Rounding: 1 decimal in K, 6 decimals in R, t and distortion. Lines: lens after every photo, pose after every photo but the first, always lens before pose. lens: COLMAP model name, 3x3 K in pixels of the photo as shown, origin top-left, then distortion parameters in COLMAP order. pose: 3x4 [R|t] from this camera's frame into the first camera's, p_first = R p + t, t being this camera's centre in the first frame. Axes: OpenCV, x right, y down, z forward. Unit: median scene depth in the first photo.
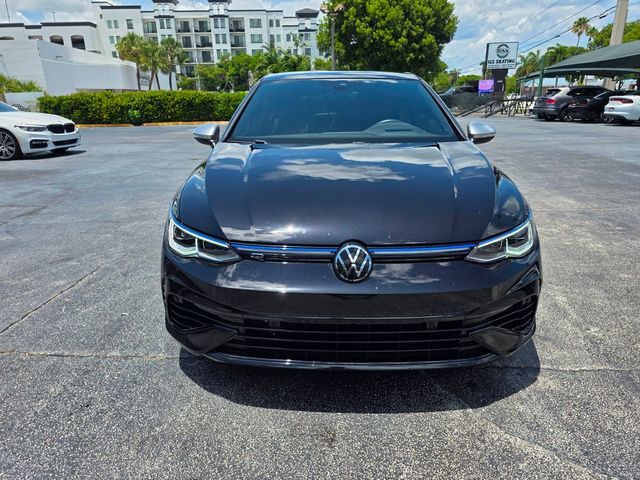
lens RADIAL K [[430.1, 0, 320.0], [0, 430.1, 240.0], [0, 0, 1]] dist [0.047343, -0.043154]
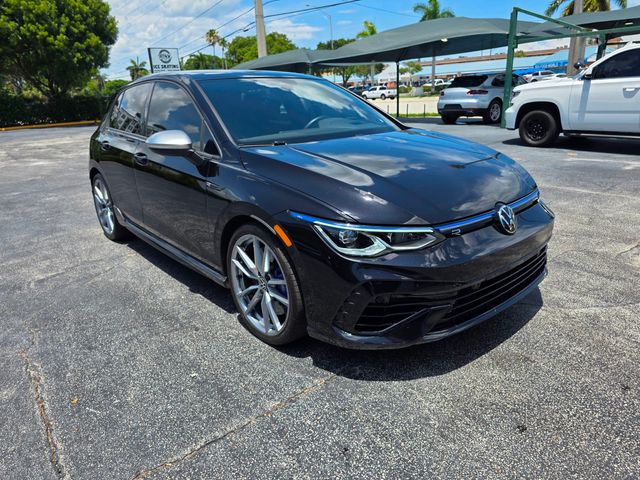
lens RADIAL K [[430.1, 0, 320.0], [0, 430.1, 240.0], [0, 0, 1]] dist [0.047343, -0.043154]
pose [[0.741014, -0.225709, 0.632419, -0.124482], [0.231331, 0.969970, 0.075125, -0.012039], [-0.630384, 0.090629, 0.770975, 0.040070]]
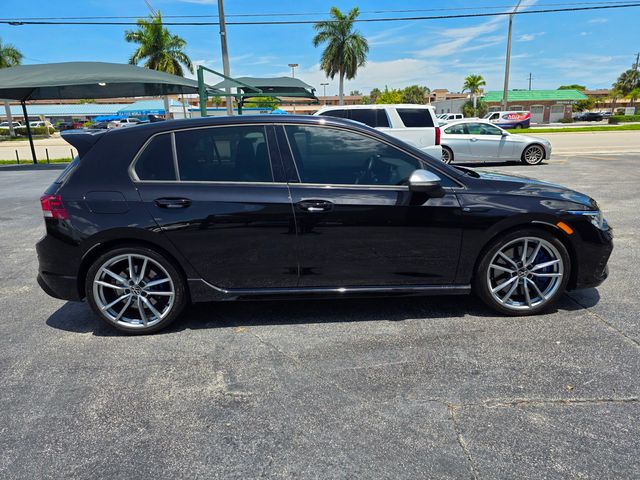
lens RADIAL K [[434.0, 0, 320.0], [0, 434.0, 240.0], [0, 0, 1]] dist [0.052150, -0.046758]
pose [[-0.060890, -0.233355, 0.970483, -0.238244], [0.326064, 0.914296, 0.240303, -0.085000], [-0.943385, 0.331072, 0.020417, 0.248195]]
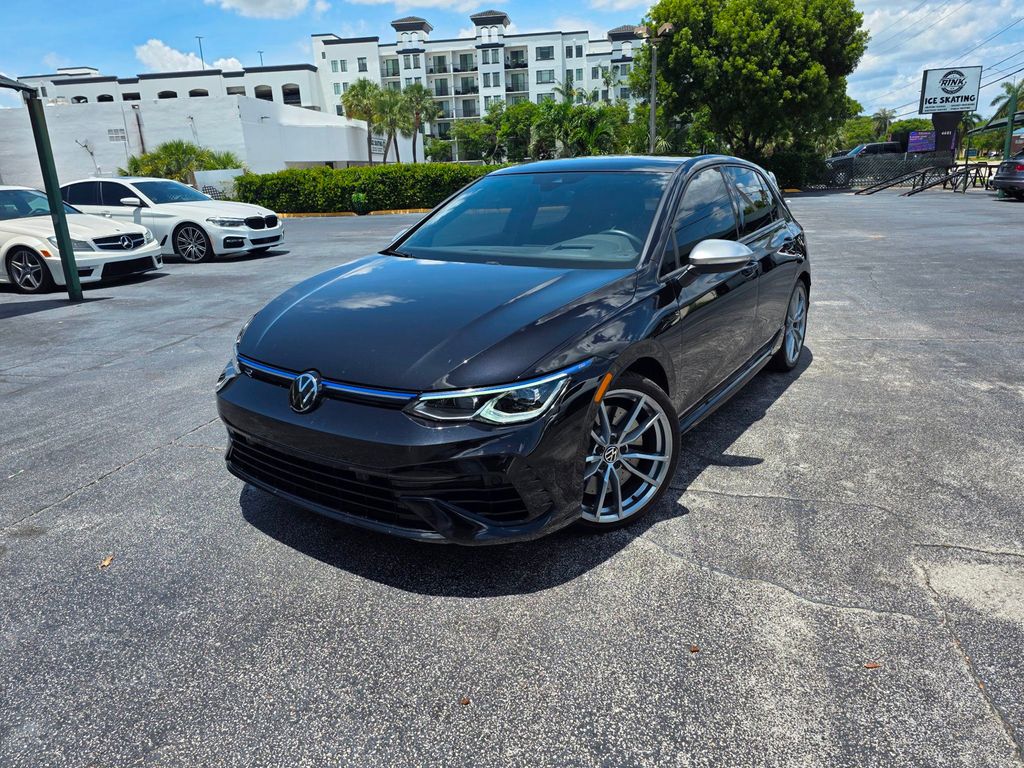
lens RADIAL K [[694.5, 0, 512.0], [0, 694.5, 384.0], [0, 0, 1]] dist [0.052150, -0.046758]
pose [[0.981513, 0.039177, -0.187343, 0.050230], [-0.041506, 0.999102, -0.008525, 0.012850], [0.186841, 0.016144, 0.982258, -0.076803]]
